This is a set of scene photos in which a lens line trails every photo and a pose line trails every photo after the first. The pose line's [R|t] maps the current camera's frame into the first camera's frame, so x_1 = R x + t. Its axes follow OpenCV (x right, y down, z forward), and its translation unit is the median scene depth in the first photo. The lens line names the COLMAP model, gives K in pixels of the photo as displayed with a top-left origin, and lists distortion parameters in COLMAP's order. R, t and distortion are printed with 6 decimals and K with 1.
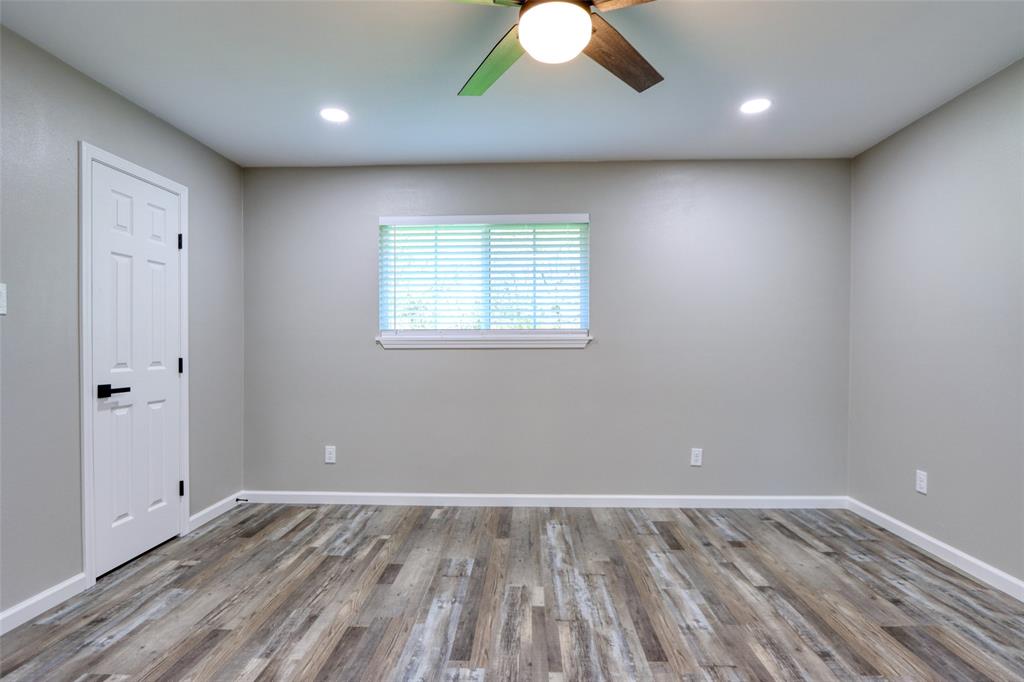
lens RADIAL K [[509.6, 0, 513.1], [0, 509.6, 348.0], [0, 0, 1]] dist [-0.016208, 0.002890]
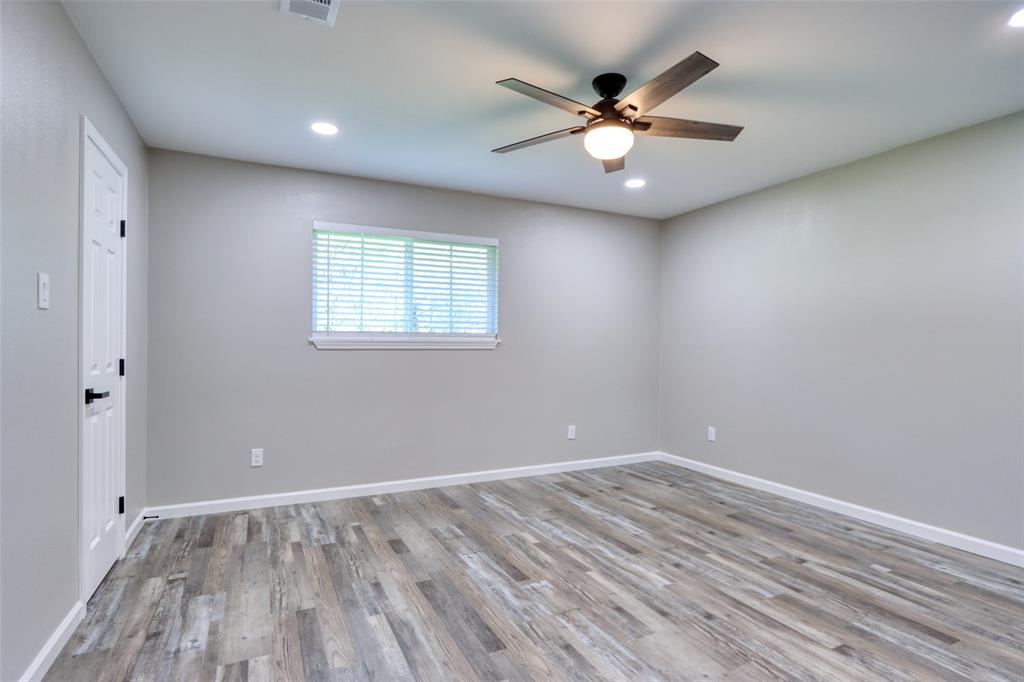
lens RADIAL K [[509.6, 0, 511.4], [0, 509.6, 347.8], [0, 0, 1]] dist [-0.016208, 0.002890]
pose [[0.882642, 0.004323, 0.470026, -0.507783], [-0.002737, 0.999988, -0.004059, 0.001849], [-0.470038, 0.002296, 0.882643, -0.118122]]
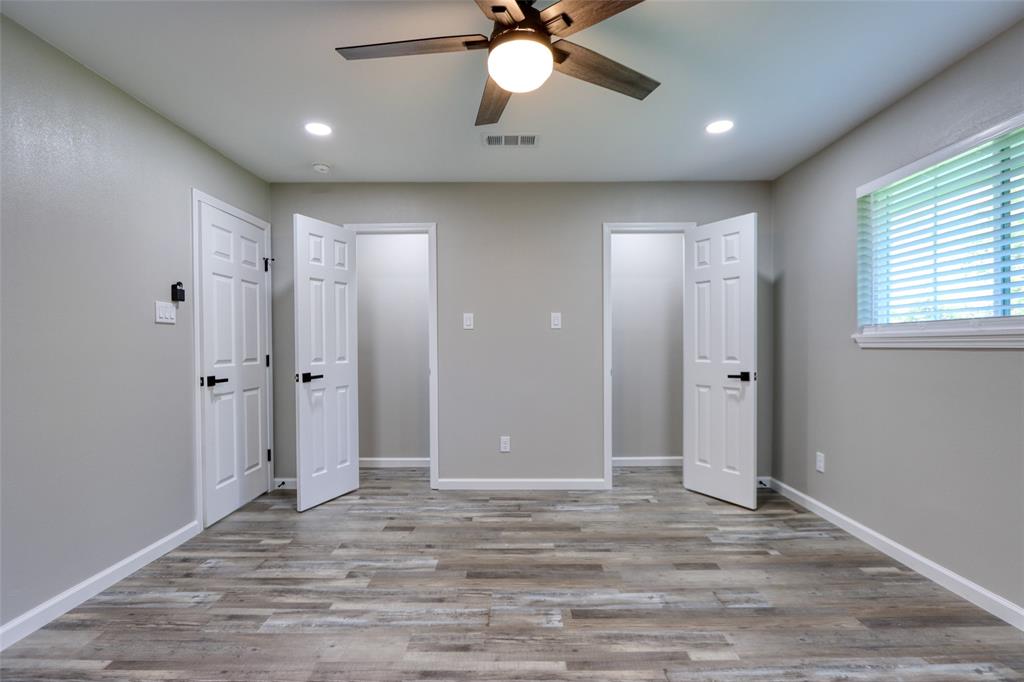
lens RADIAL K [[501.8, 0, 519.7], [0, 501.8, 347.6], [0, 0, 1]] dist [-0.014475, 0.002697]
pose [[0.043972, 0.007255, -0.999006, 0.680542], [-0.003353, 0.999969, 0.007115, -0.003540], [0.999027, 0.003036, 0.043995, 0.543730]]
